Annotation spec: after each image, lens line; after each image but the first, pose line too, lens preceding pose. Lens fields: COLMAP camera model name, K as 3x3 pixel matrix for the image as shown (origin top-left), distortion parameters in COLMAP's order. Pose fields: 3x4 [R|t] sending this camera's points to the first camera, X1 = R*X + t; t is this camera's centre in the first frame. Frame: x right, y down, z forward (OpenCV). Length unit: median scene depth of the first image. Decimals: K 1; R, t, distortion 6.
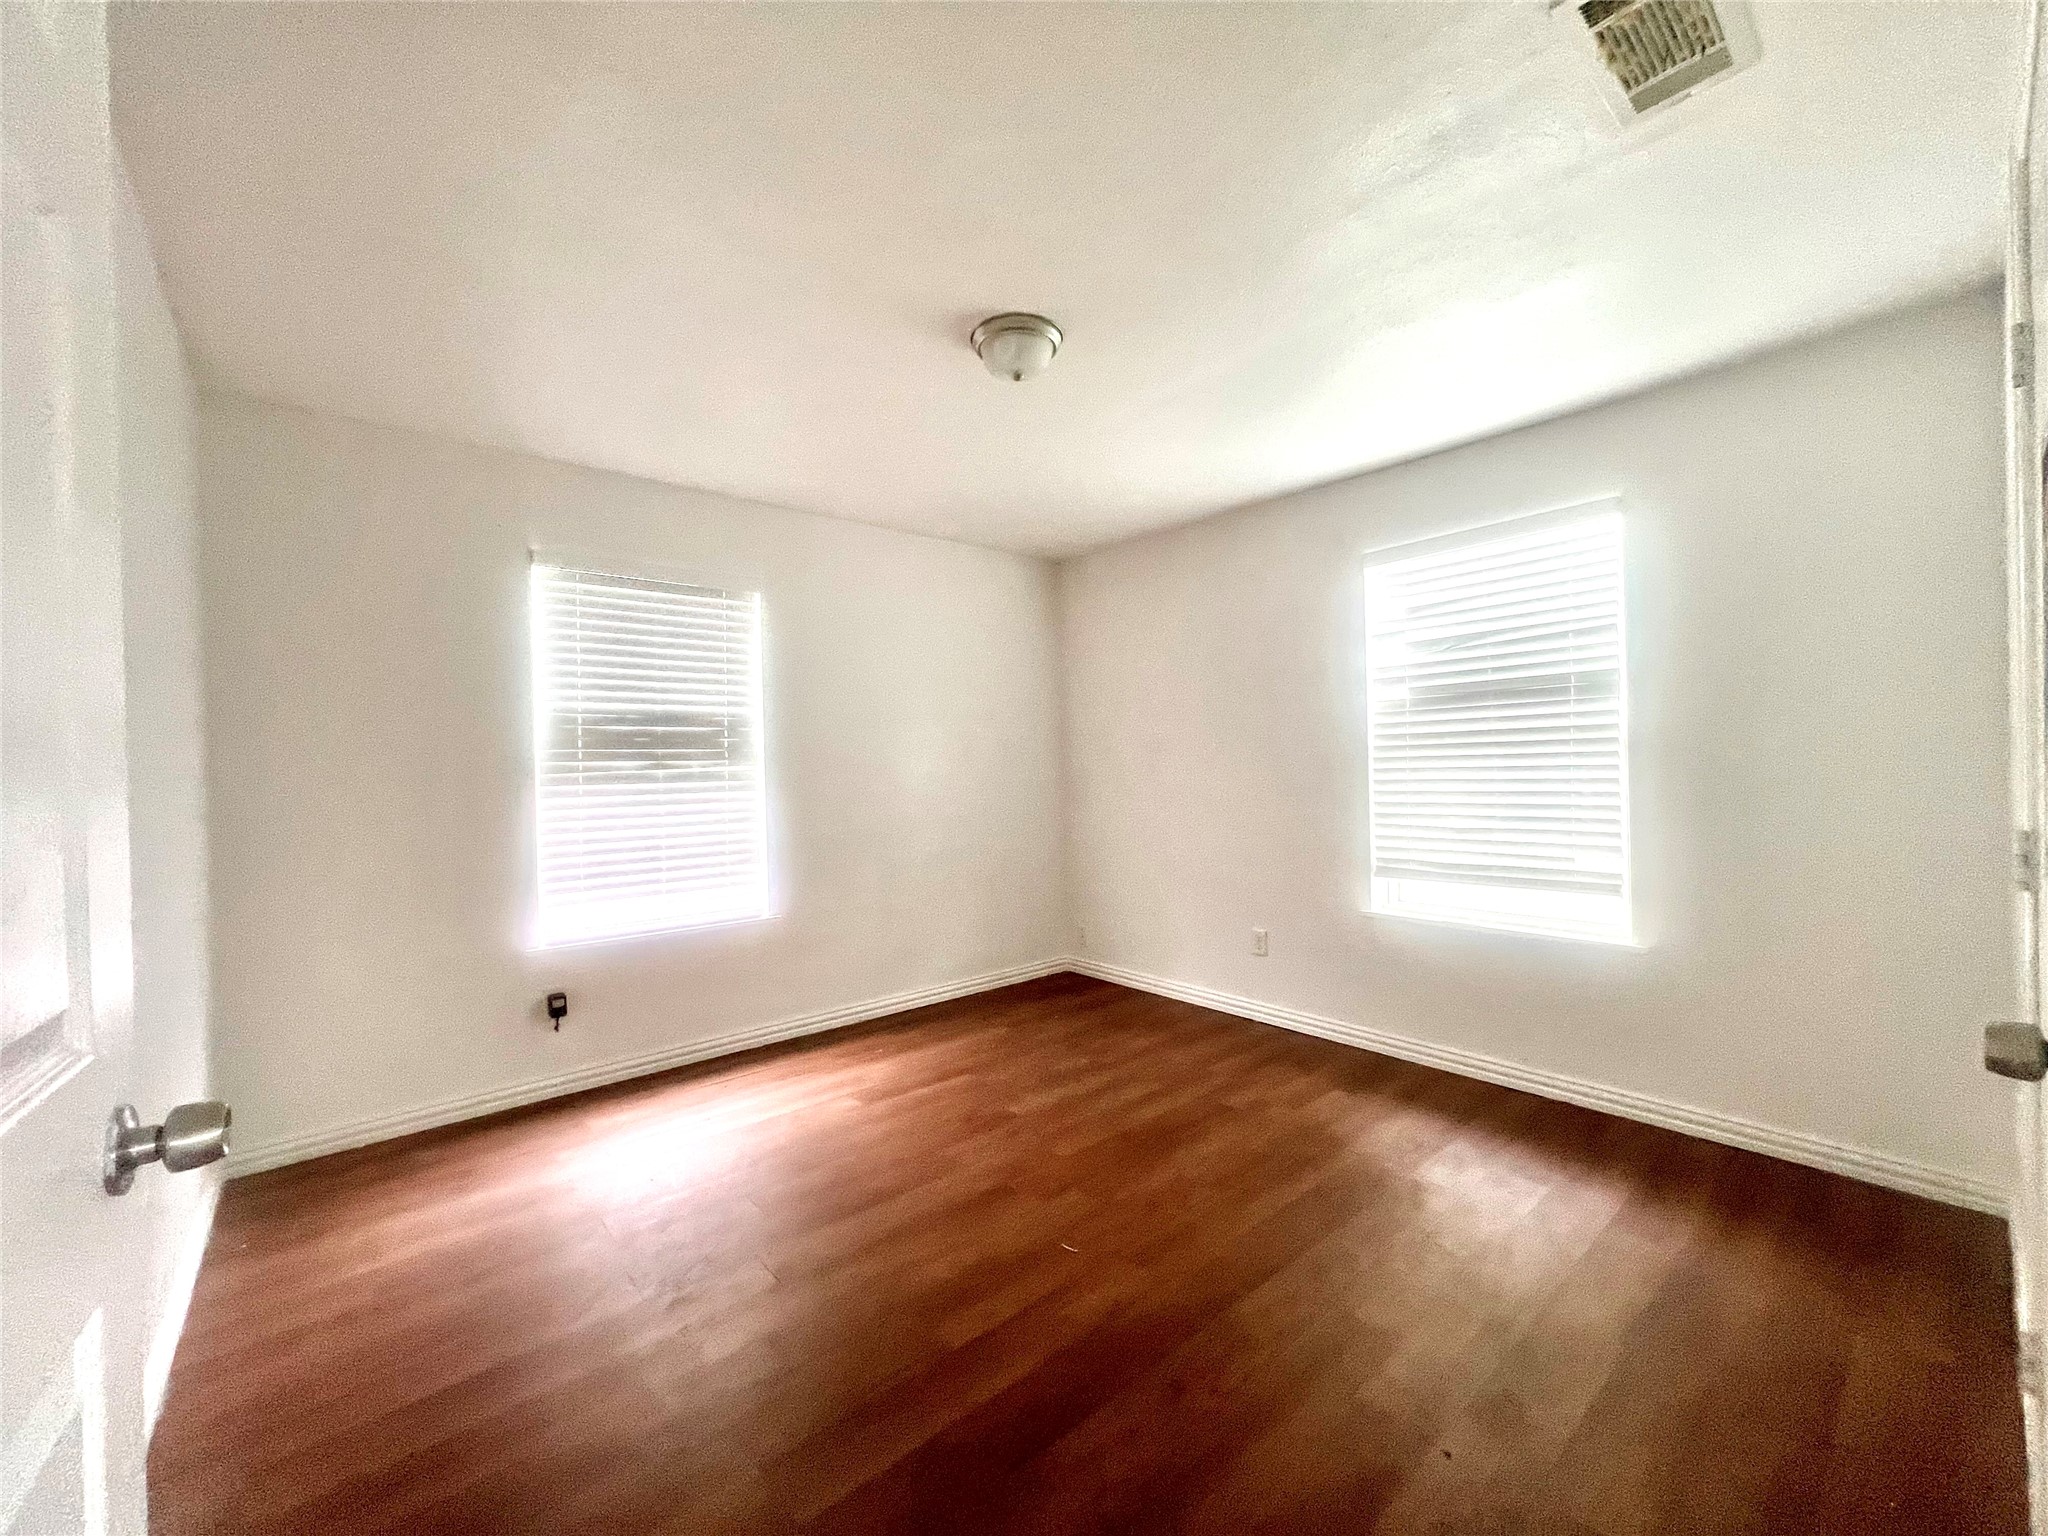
lens RADIAL K [[818.7, 0, 1021.8], [0, 818.7, 767.0], [0, 0, 1]] dist [0.001725, 0.000726]
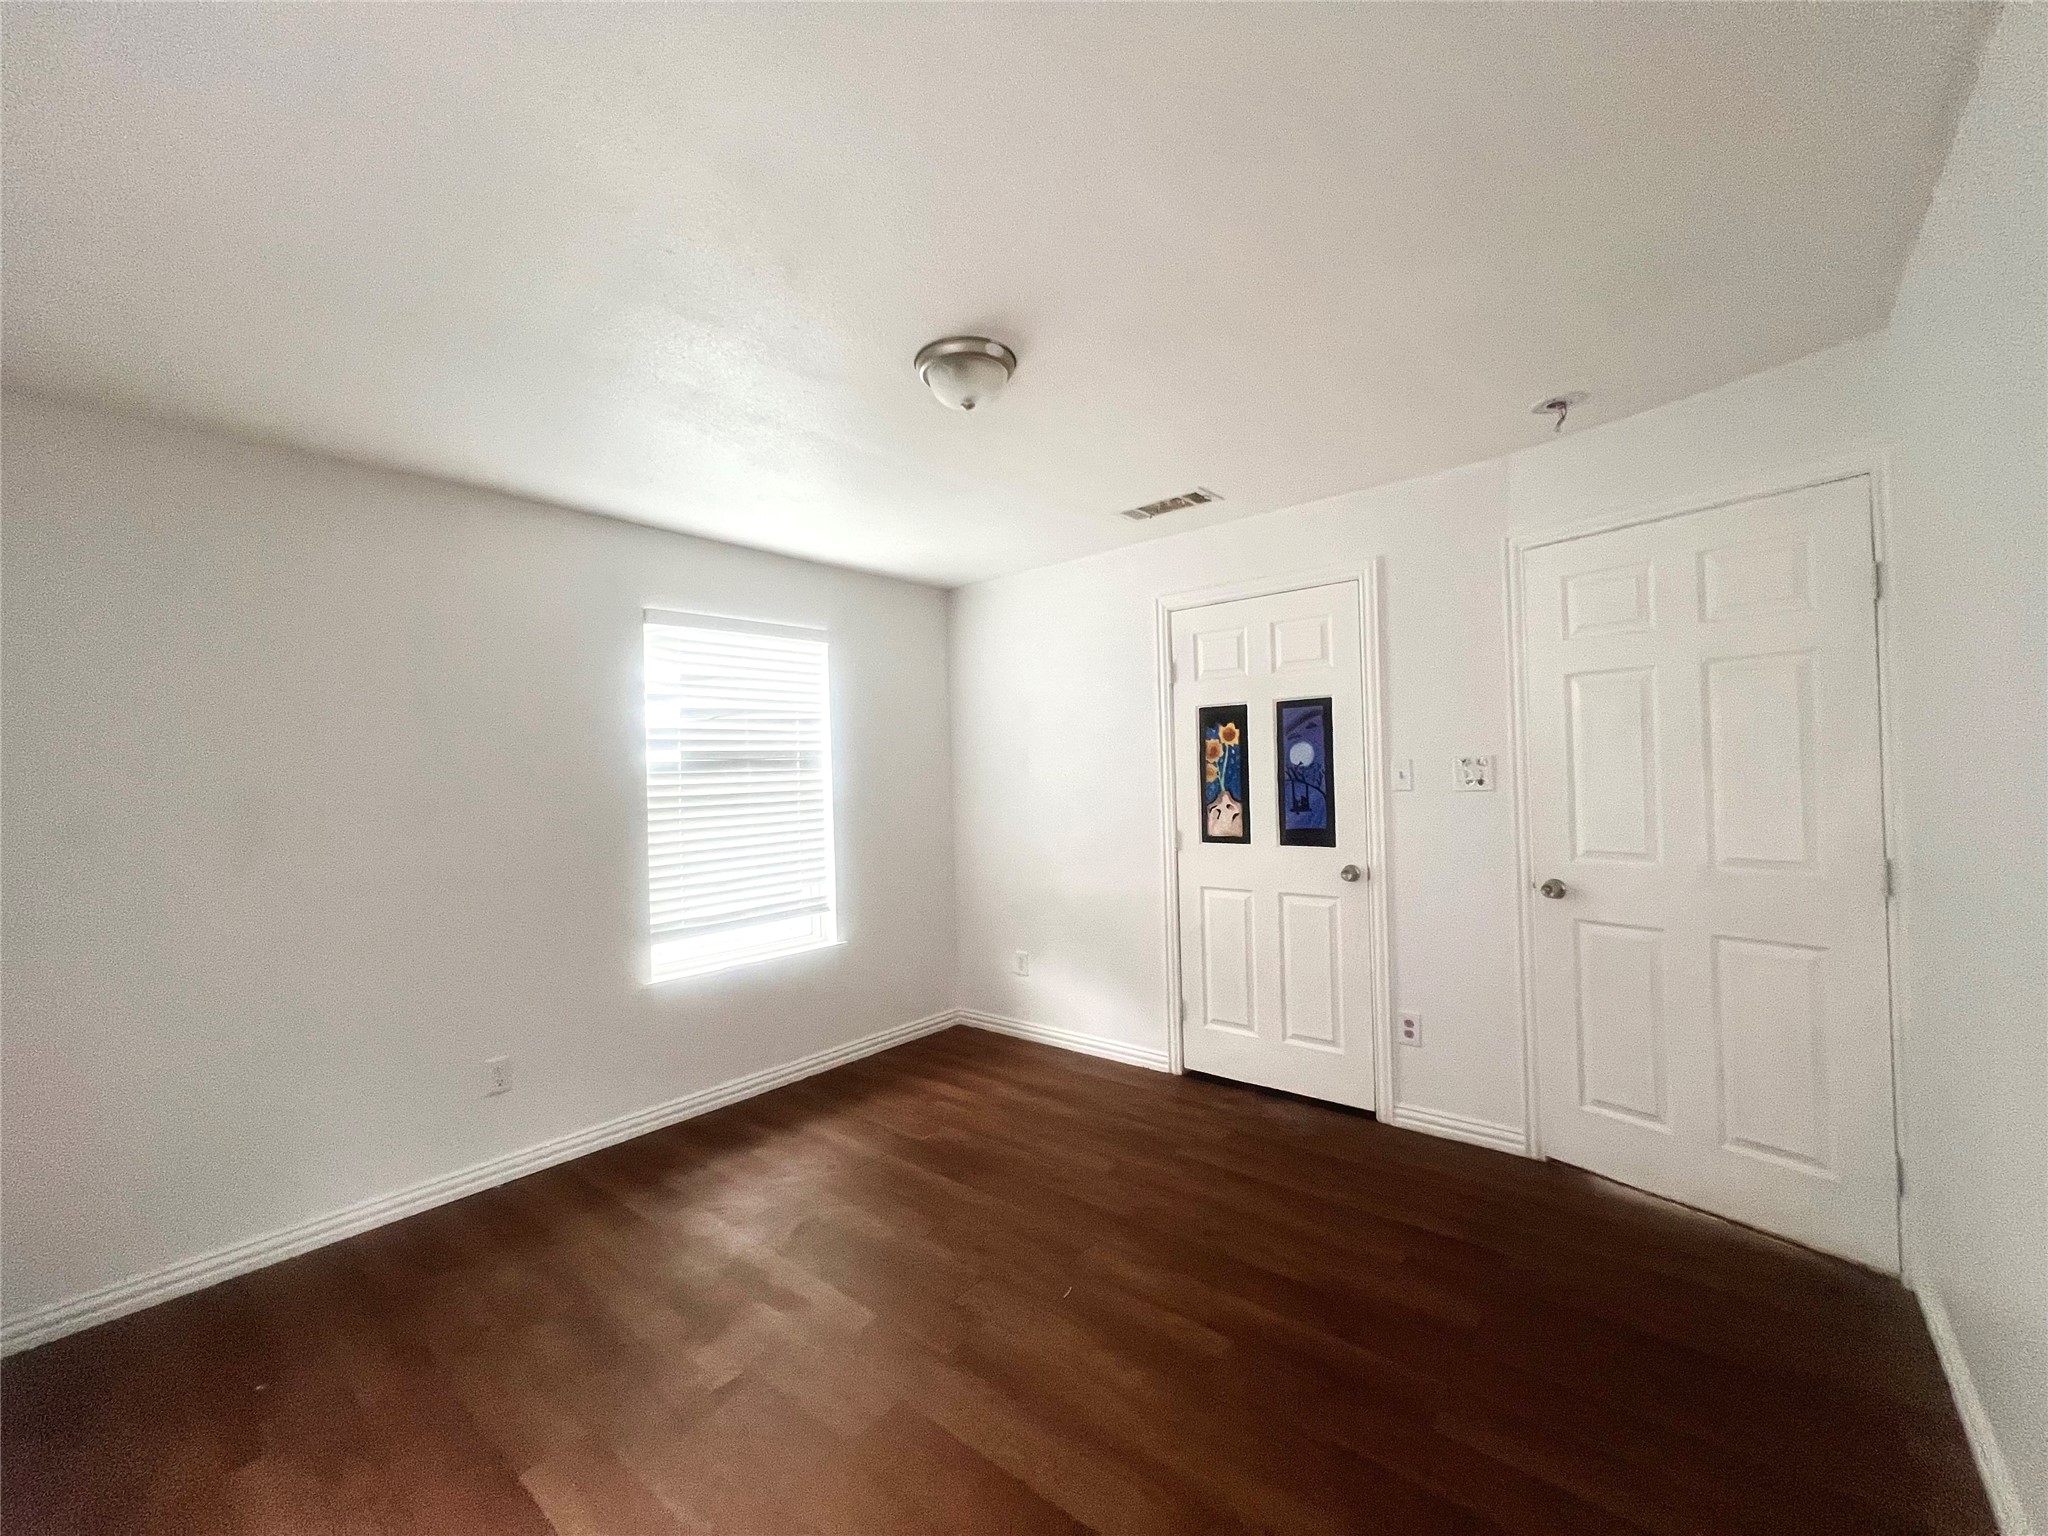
lens RADIAL K [[818.7, 0, 1021.8], [0, 818.7, 767.0], [0, 0, 1]] dist [0.001725, 0.000726]
pose [[-0.153472, 0.035352, 0.987520, -0.690082], [0.036096, 0.998893, -0.030149, -0.034532], [-0.987494, 0.031018, -0.154578, 0.837615]]
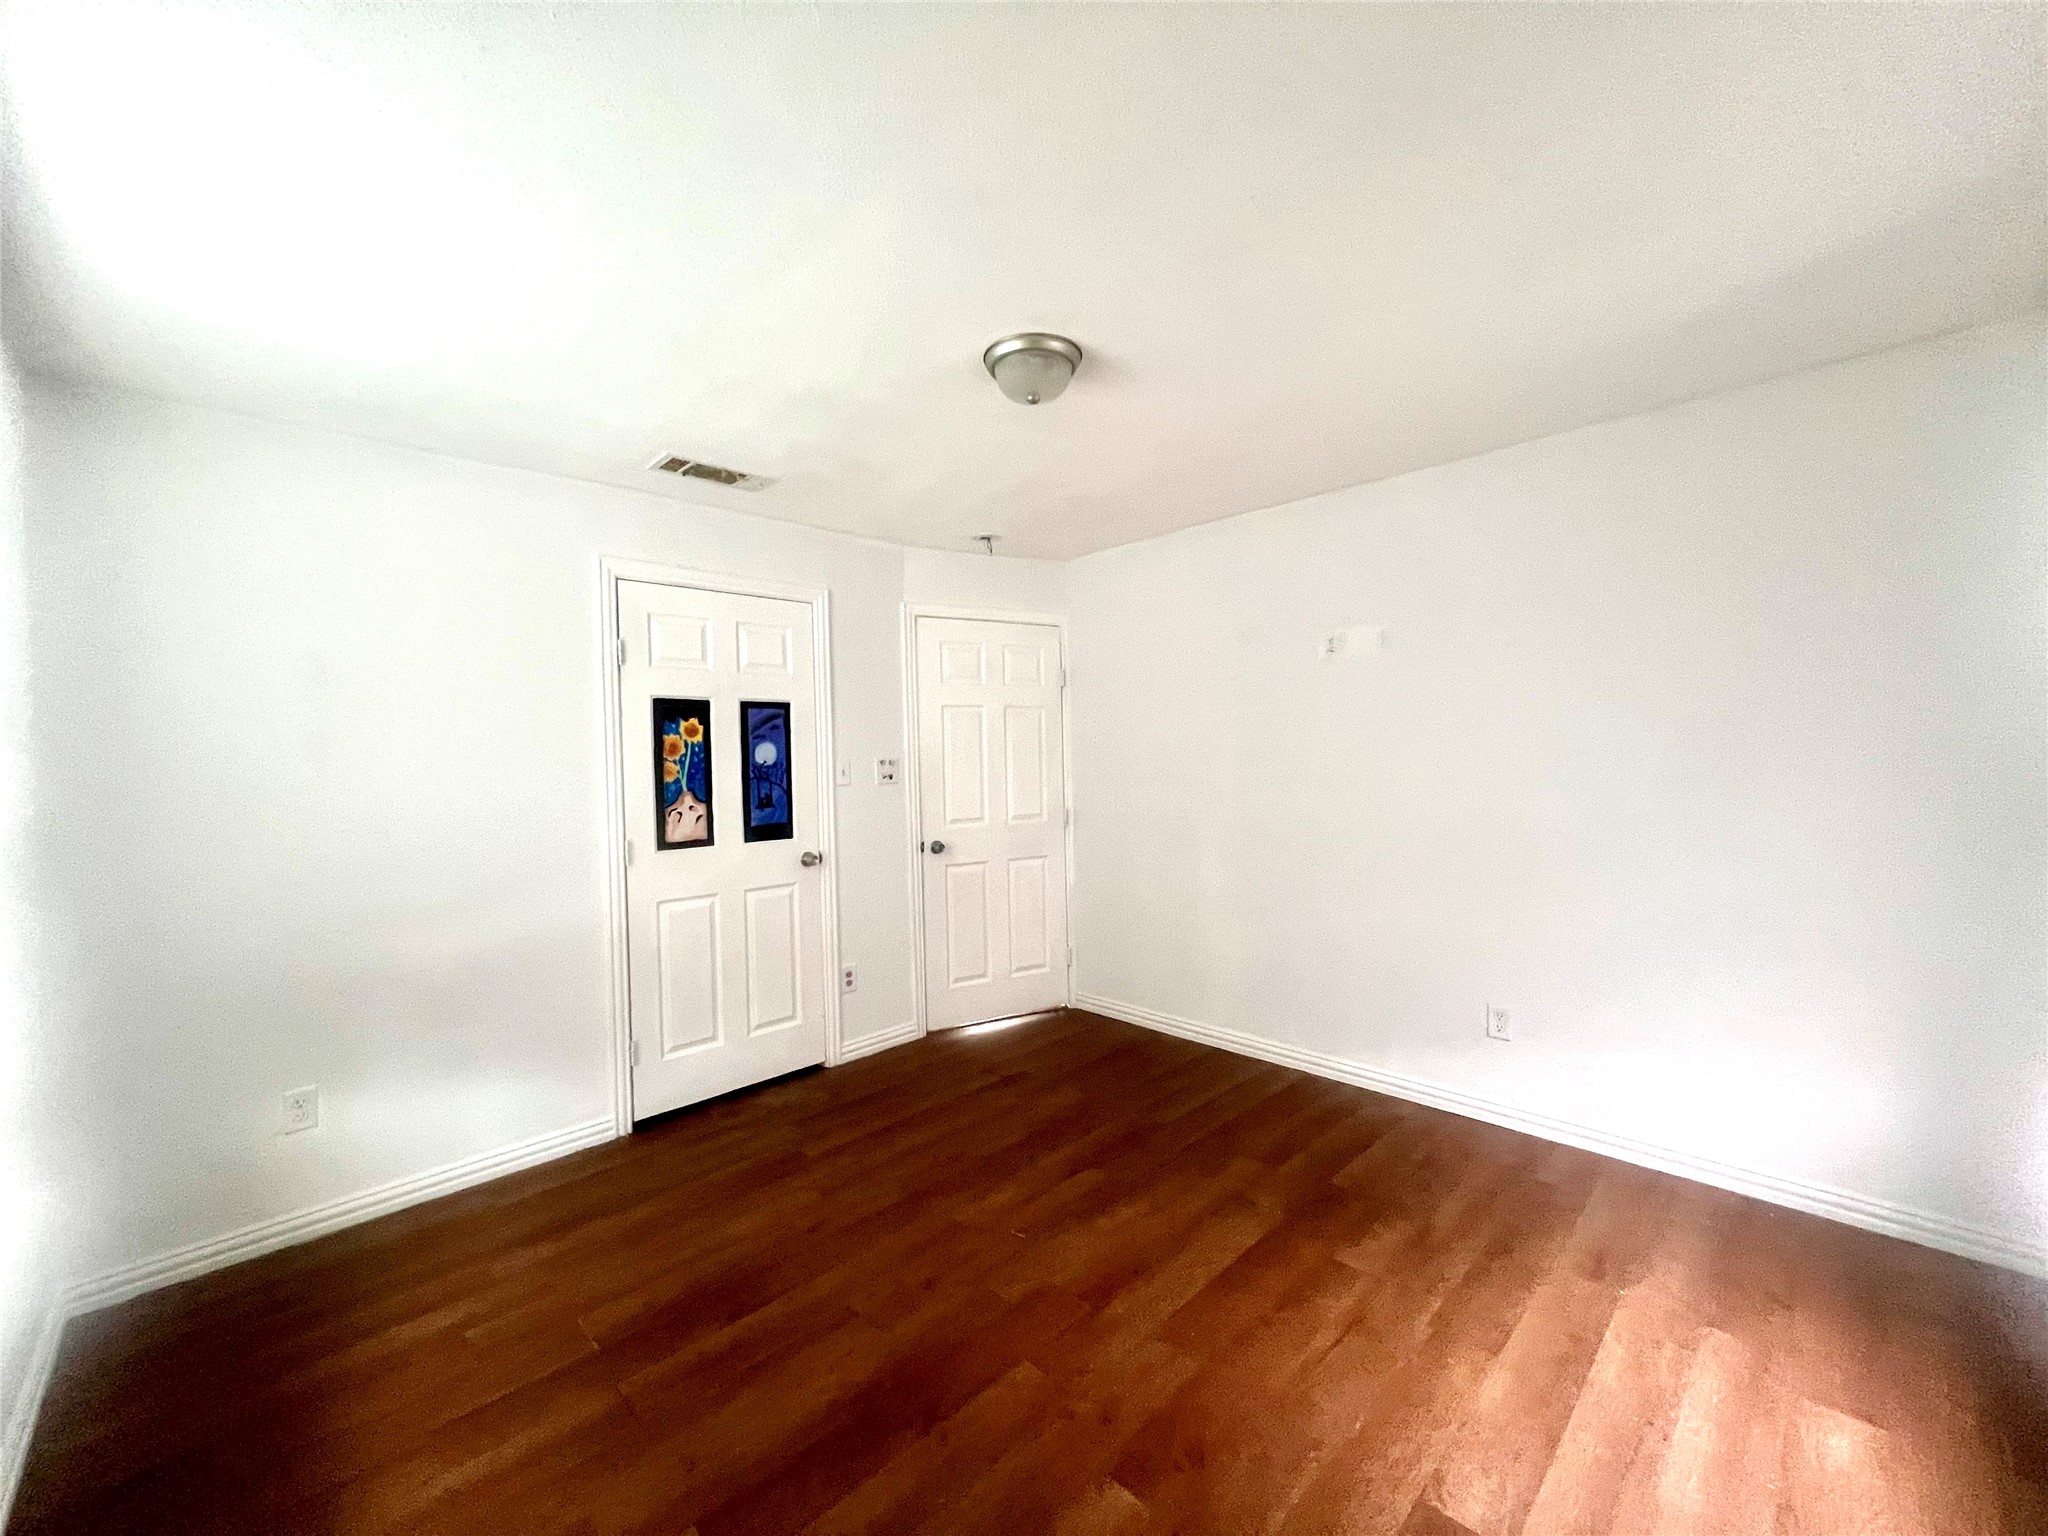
lens RADIAL K [[818.7, 0, 1021.8], [0, 818.7, 767.0], [0, 0, 1]] dist [0.001725, 0.000726]
pose [[-0.997153, 0.050053, -0.056399, 0.059795], [0.049345, 0.998685, 0.013885, -0.050944], [0.057020, 0.011063, -0.998312, 1.488777]]
